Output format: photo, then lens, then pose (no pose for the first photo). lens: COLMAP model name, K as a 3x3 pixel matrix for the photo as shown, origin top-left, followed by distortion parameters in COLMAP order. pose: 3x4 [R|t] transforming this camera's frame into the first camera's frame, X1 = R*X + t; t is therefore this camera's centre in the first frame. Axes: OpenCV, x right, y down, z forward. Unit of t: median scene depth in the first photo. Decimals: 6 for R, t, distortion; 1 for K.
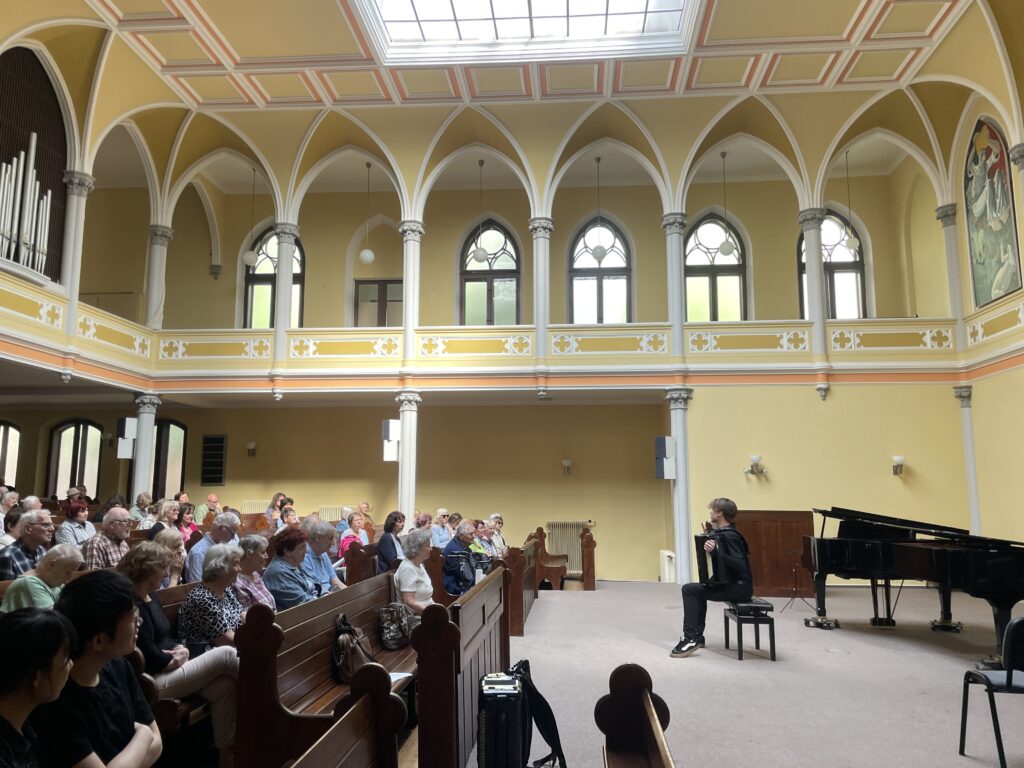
lens RADIAL K [[756.1, 0, 512.0], [0, 756.1, 384.0], [0, 0, 1]] dist [0.073386, -0.116904]
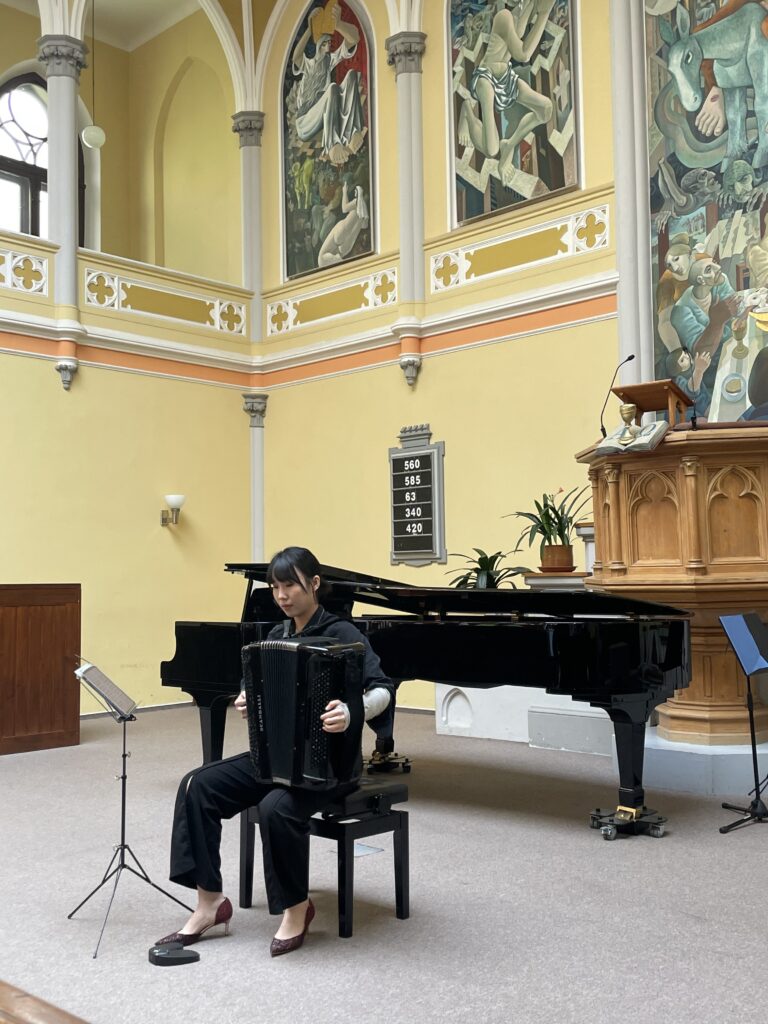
lens RADIAL K [[1062.3, 0, 384.0], [0, 1062.3, 512.0], [0, 0, 1]] dist [0.072710, -0.141806]
pose [[0.625890, 0.039492, 0.778911, -0.050956], [-0.096755, 0.994934, 0.027303, 0.067691], [-0.773886, -0.092452, 0.626540, 0.332565]]
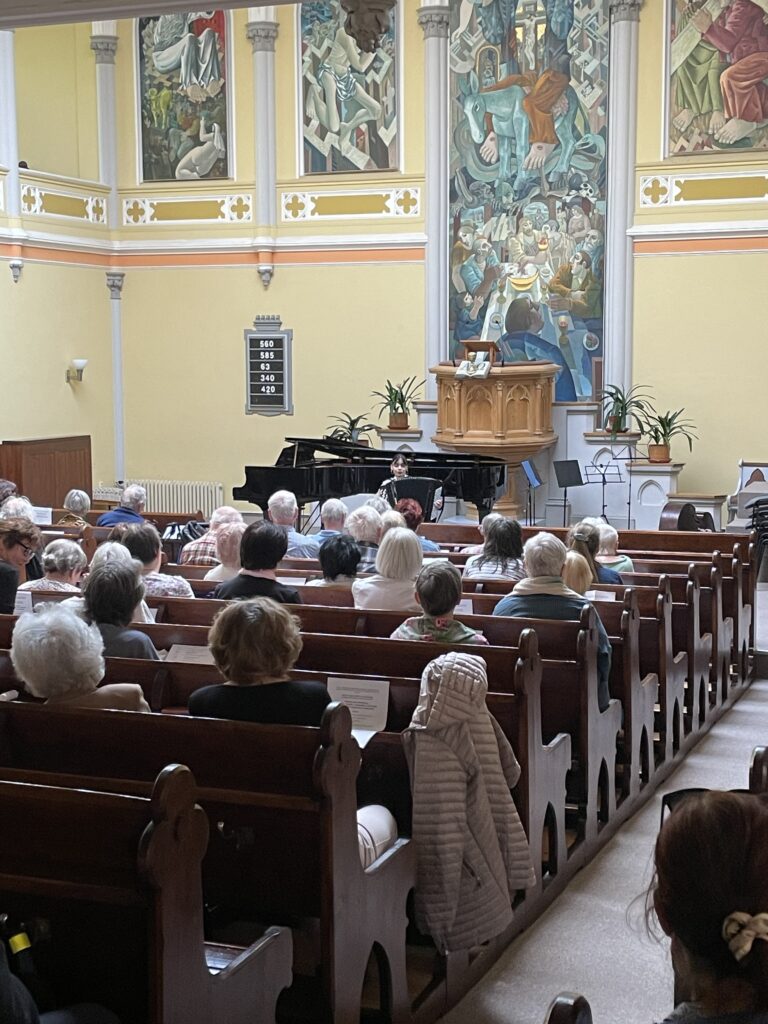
lens RADIAL K [[1521.6, 0, 384.0], [0, 1521.6, 512.0], [0, 0, 1]] dist [0.170198, -0.770456]
pose [[0.279802, -0.106716, 0.954108, -0.938125], [-0.136124, 0.979353, 0.149460, -0.031537], [-0.950359, -0.171696, 0.259498, 0.251950]]
